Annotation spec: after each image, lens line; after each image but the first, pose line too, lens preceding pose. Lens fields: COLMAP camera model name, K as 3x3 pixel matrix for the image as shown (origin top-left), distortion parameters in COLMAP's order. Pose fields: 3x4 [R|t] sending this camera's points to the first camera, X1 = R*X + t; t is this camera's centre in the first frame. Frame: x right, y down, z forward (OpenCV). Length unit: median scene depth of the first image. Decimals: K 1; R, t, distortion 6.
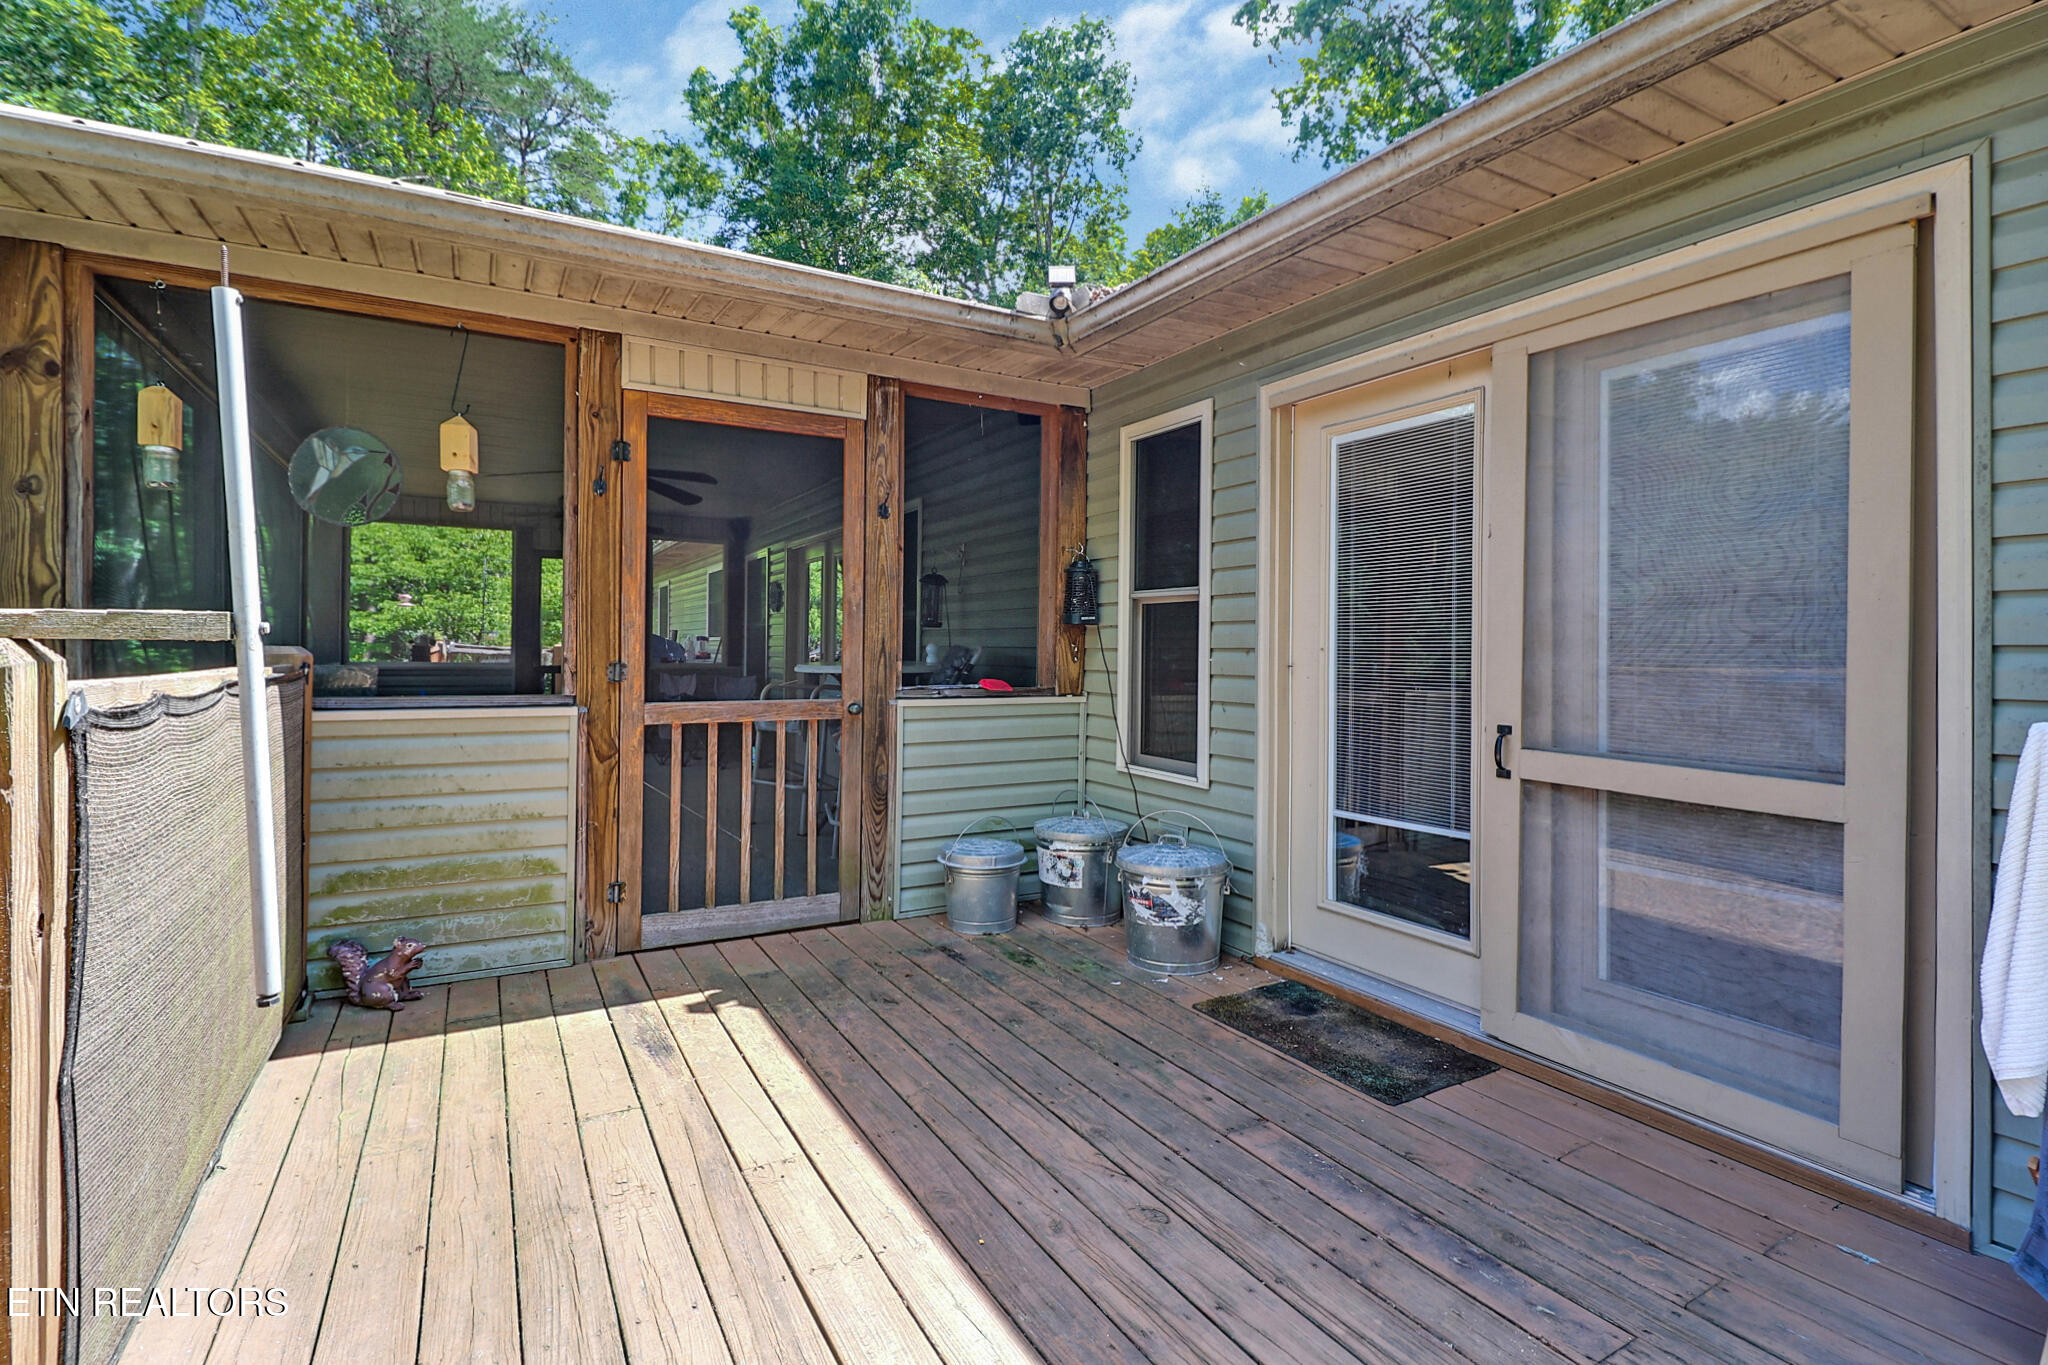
lens RADIAL K [[978.2, 0, 1029.2], [0, 978.2, 674.1], [0, 0, 1]] dist [0.000815, 0.000078]
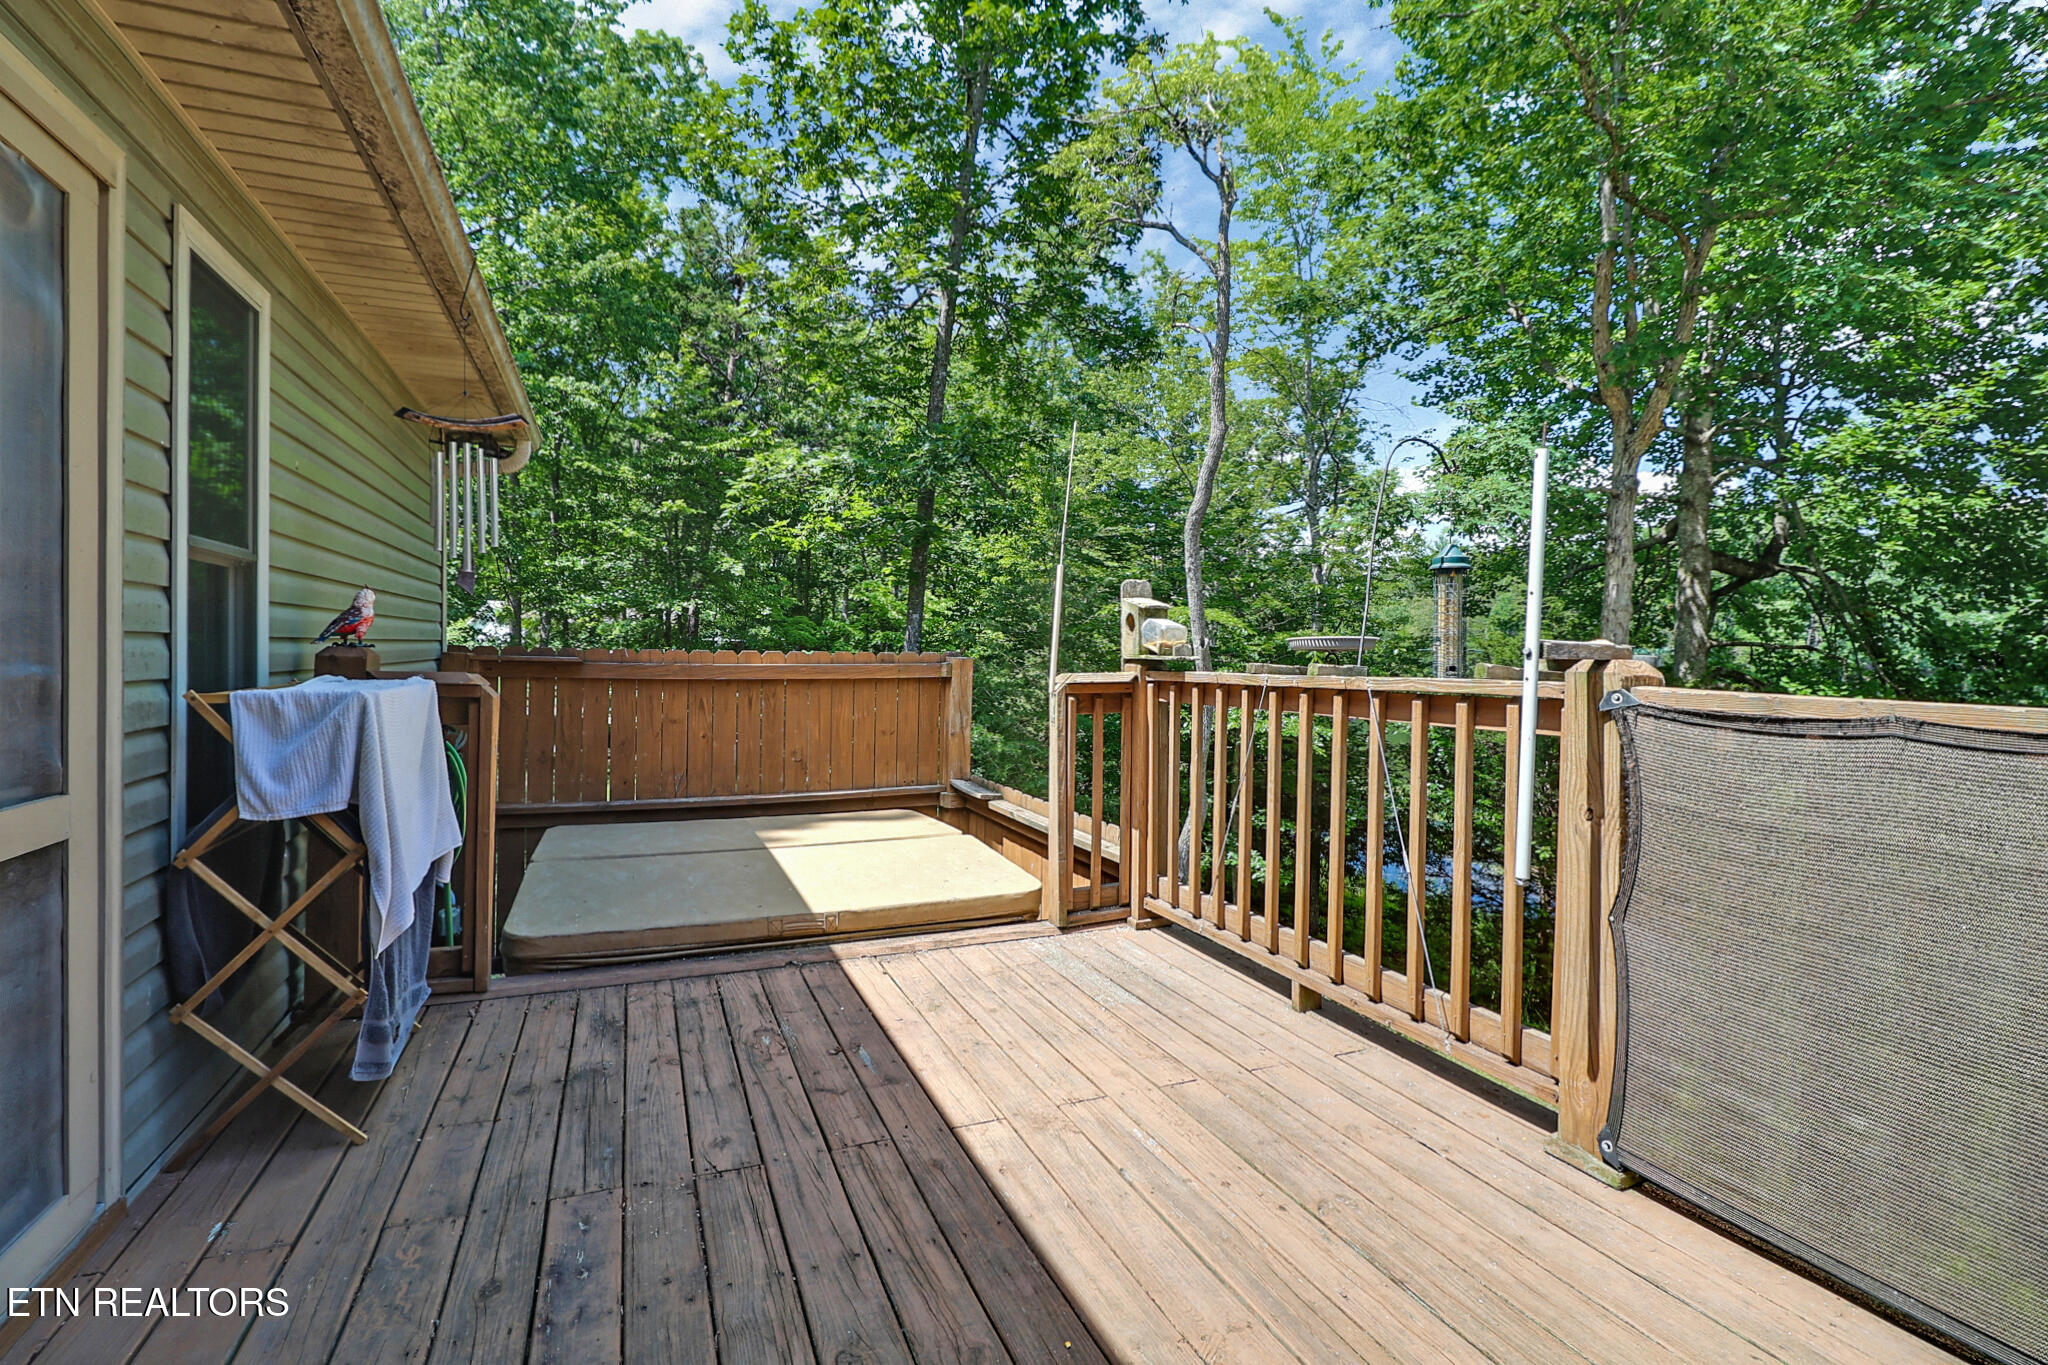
lens RADIAL K [[978.2, 0, 1030.1], [0, 978.2, 679.5], [0, 0, 1]] dist [0.000815, 0.000078]
pose [[-0.992873, -0.024609, 0.116607, -0.107766], [-0.022572, 0.999569, 0.018758, -0.024399], [-0.117019, 0.015992, -0.993001, 1.963962]]
